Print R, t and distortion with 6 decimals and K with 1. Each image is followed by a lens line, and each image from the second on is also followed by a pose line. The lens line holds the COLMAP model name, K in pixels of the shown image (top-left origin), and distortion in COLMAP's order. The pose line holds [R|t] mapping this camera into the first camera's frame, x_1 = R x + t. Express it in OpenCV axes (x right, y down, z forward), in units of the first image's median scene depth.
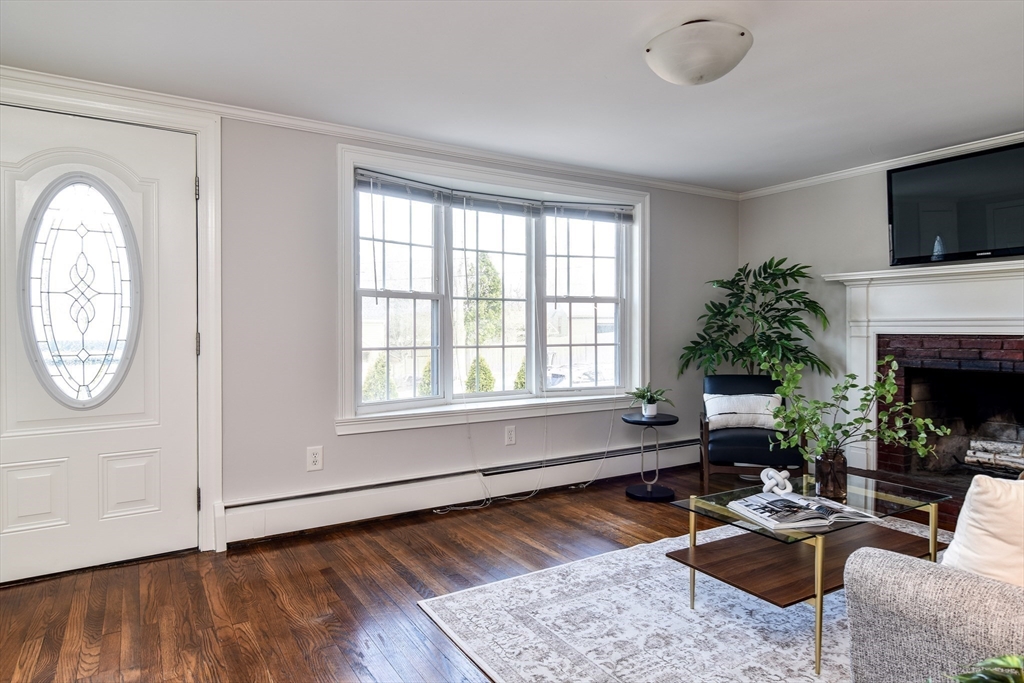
lens RADIAL K [[596.4, 0, 499.9], [0, 596.4, 334.9], [0, 0, 1]] dist [0.000489, -0.001391]
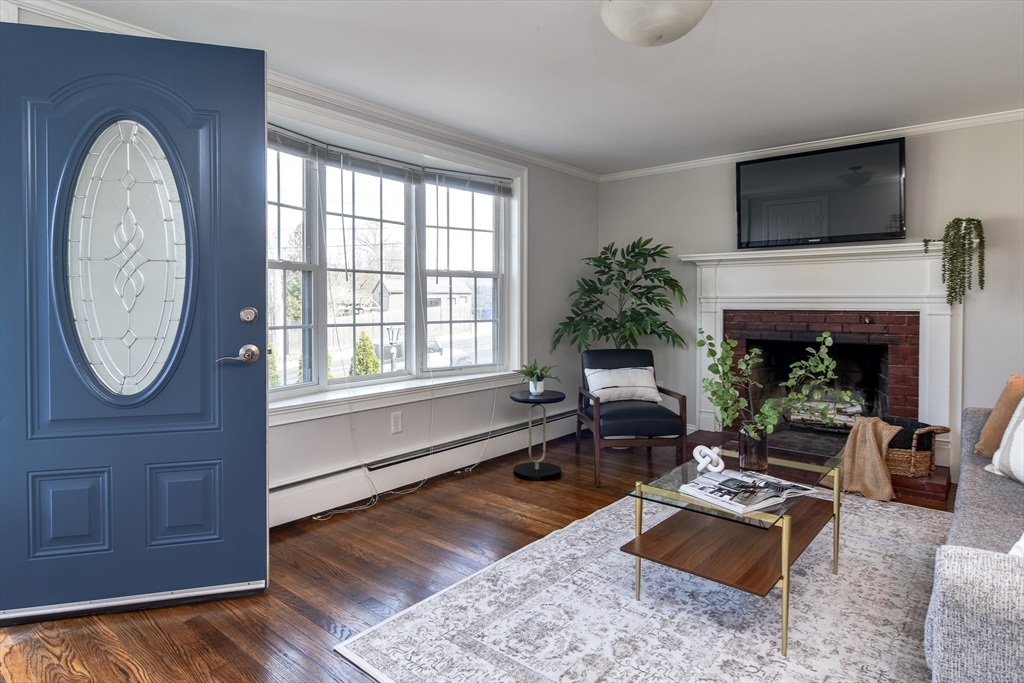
lens RADIAL K [[575.5, 0, 510.9], [0, 575.5, 315.1], [0, 0, 1]] dist [0.013320, -0.012261]
pose [[0.947612, -0.005062, 0.319385, -0.102440], [0.001967, 0.999948, 0.010013, -0.003424], [-0.319419, -0.008860, 0.947572, 0.124933]]
